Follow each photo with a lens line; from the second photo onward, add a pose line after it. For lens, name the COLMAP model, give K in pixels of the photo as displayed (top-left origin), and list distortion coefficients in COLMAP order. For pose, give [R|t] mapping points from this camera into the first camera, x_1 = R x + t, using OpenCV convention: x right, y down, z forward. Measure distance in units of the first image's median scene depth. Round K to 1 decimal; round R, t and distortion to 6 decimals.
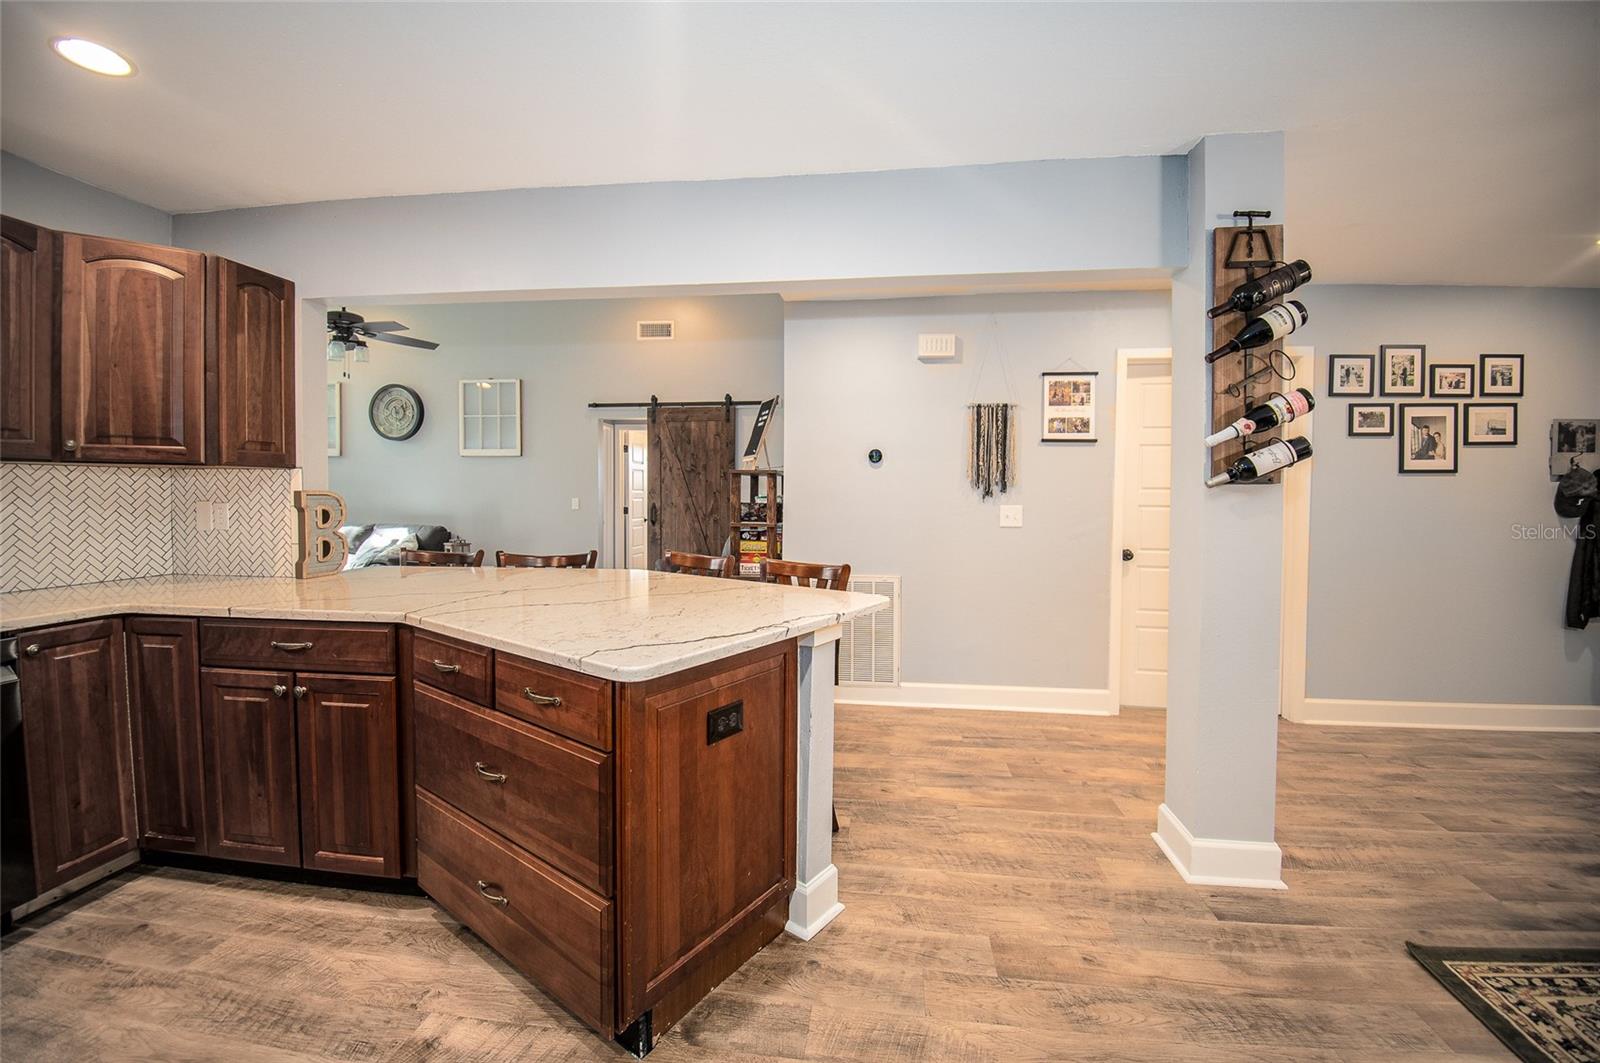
lens RADIAL K [[636.0, 0, 812.9], [0, 636.0, 510.8], [0, 0, 1]] dist [-0.001379, -0.014417]
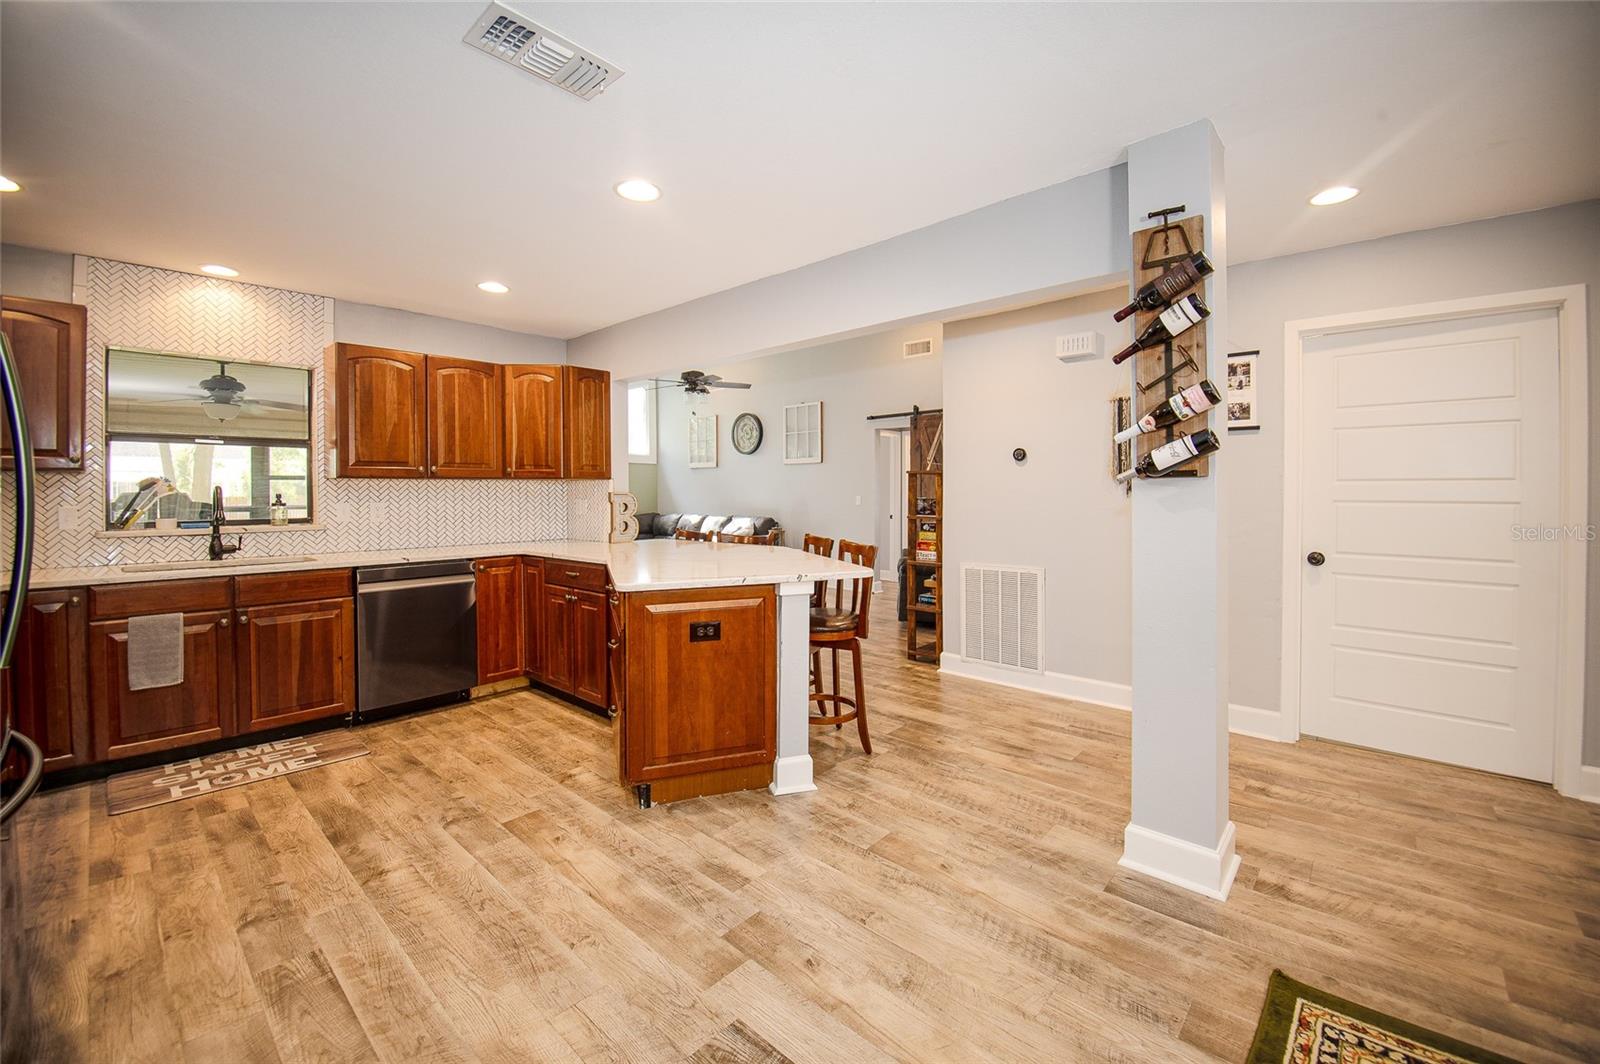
lens RADIAL K [[641.4, 0, 812.8], [0, 641.4, 496.2], [0, 0, 1]] dist [0.000486, -0.015776]
pose [[0.822459, -0.005111, -0.568801, 0.706775], [-0.005625, 0.999838, -0.017117, 0.007189], [0.568796, 0.017277, 0.822297, -0.141816]]
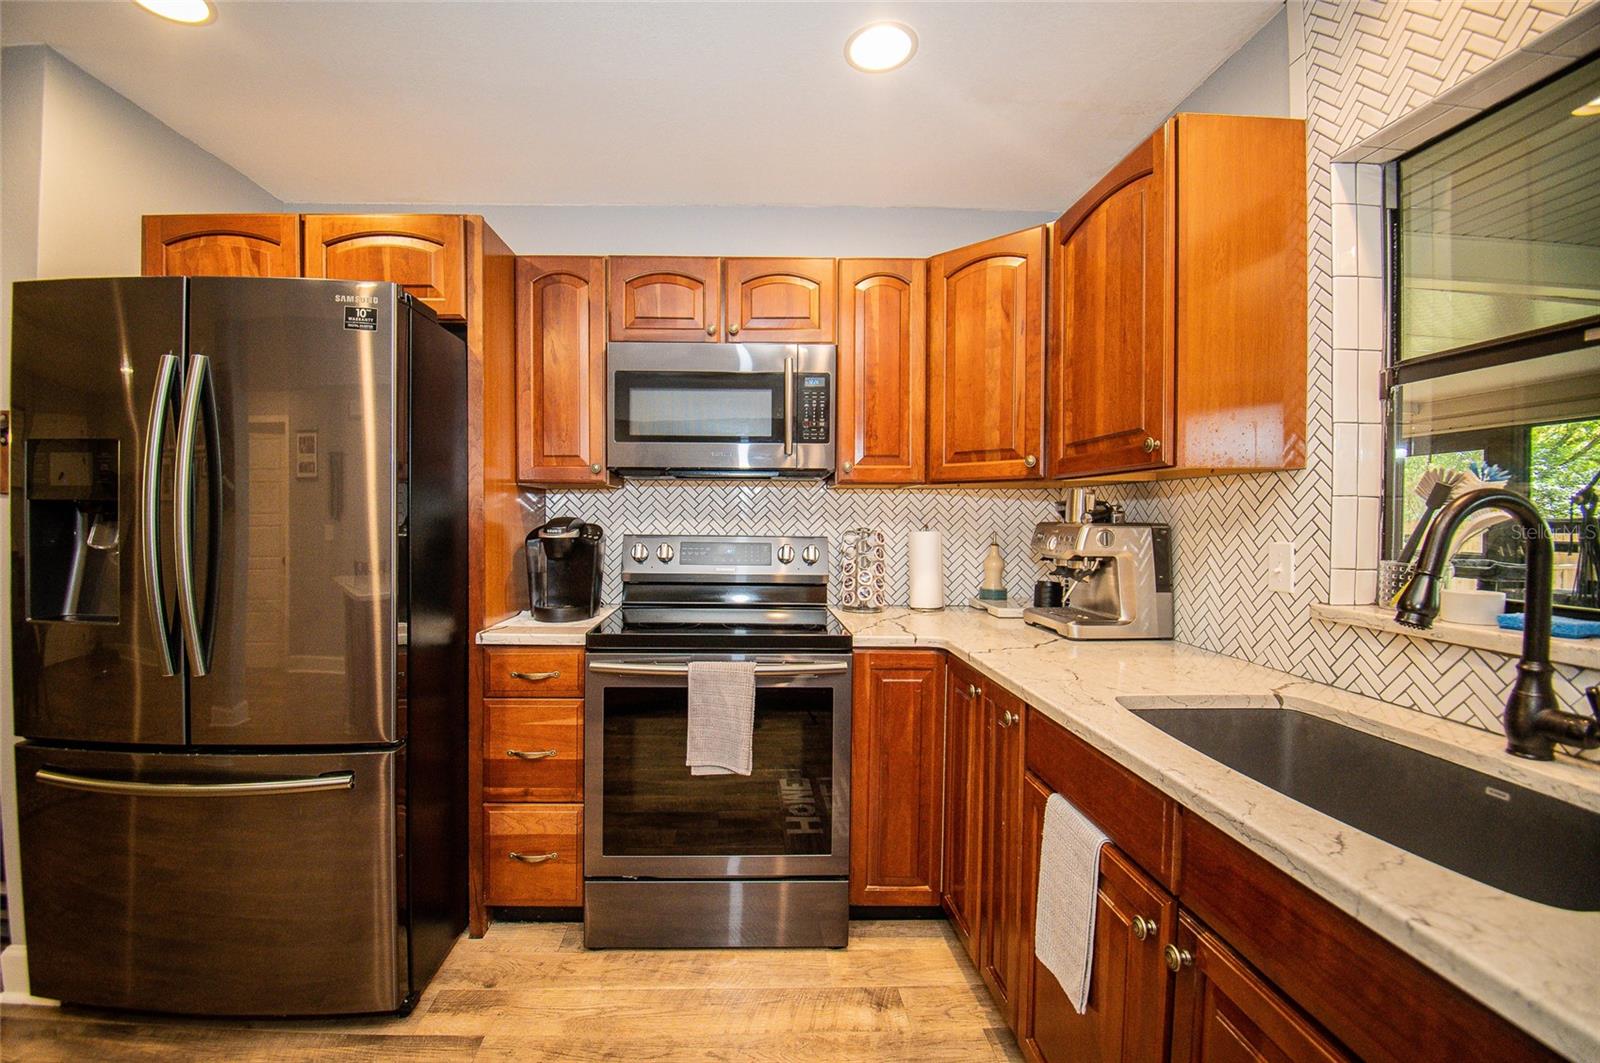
lens RADIAL K [[668.9, 0, 751.2], [0, 668.9, 525.8], [0, 0, 1]] dist [0.000010, -0.013378]
pose [[-0.990034, -0.008765, -0.140556, -0.713280], [-0.014414, 0.999127, 0.039221, -0.020555], [0.140089, 0.040857, -0.989296, 0.624578]]
